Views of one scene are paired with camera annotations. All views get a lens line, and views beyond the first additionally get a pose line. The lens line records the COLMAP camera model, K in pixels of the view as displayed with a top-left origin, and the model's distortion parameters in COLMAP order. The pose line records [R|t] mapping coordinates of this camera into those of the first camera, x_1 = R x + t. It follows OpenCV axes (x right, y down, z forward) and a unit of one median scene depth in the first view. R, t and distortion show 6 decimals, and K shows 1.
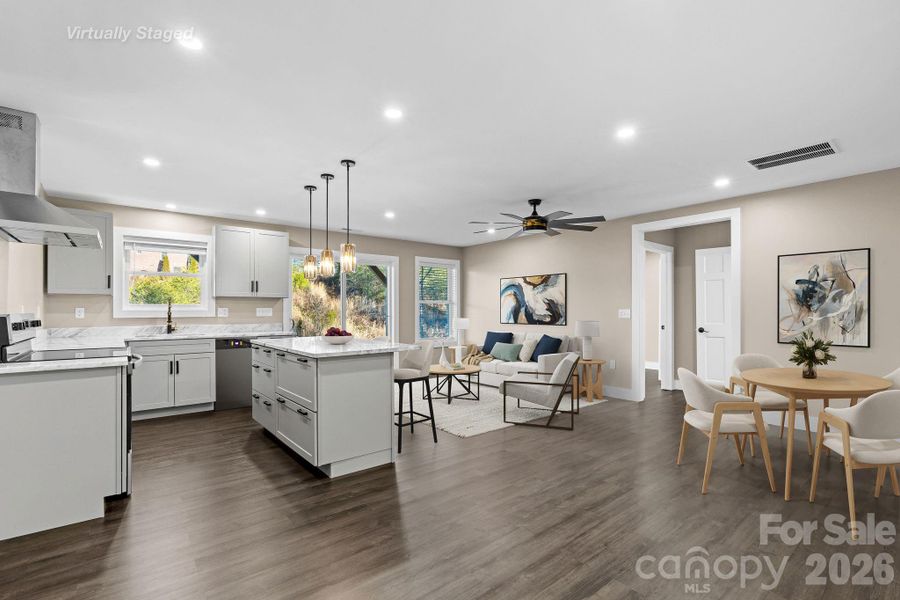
lens RADIAL K [[403.8, 0, 446.7], [0, 403.8, 302.7], [0, 0, 1]] dist [0.000250, -0.000367]
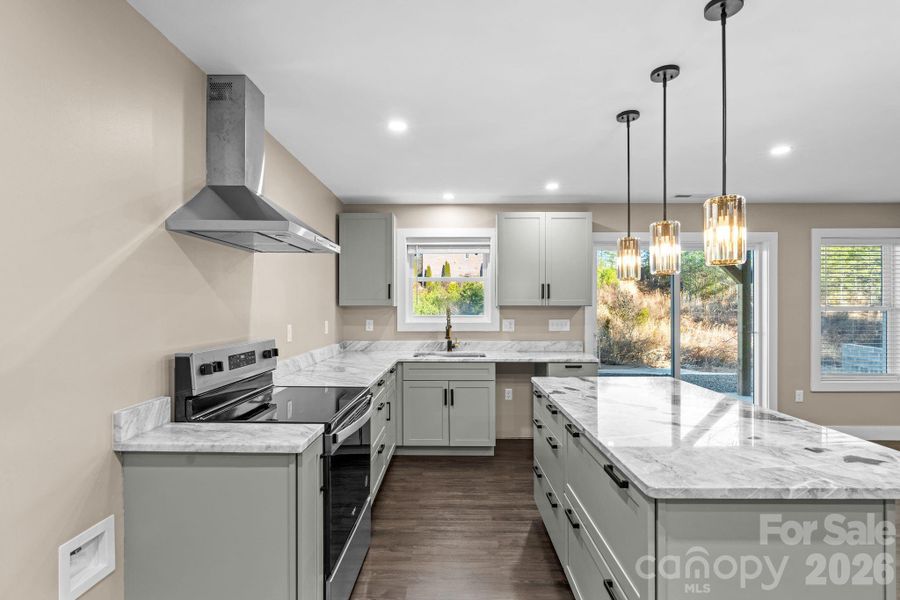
lens RADIAL K [[403.8, 0, 446.7], [0, 403.8, 302.7], [0, 0, 1]] dist [0.000250, -0.000367]
pose [[0.747010, 0.002940, -0.664806, -0.135668], [0.005037, 0.999936, 0.010082, -0.030784], [0.664794, -0.010880, 0.746948, 0.367909]]
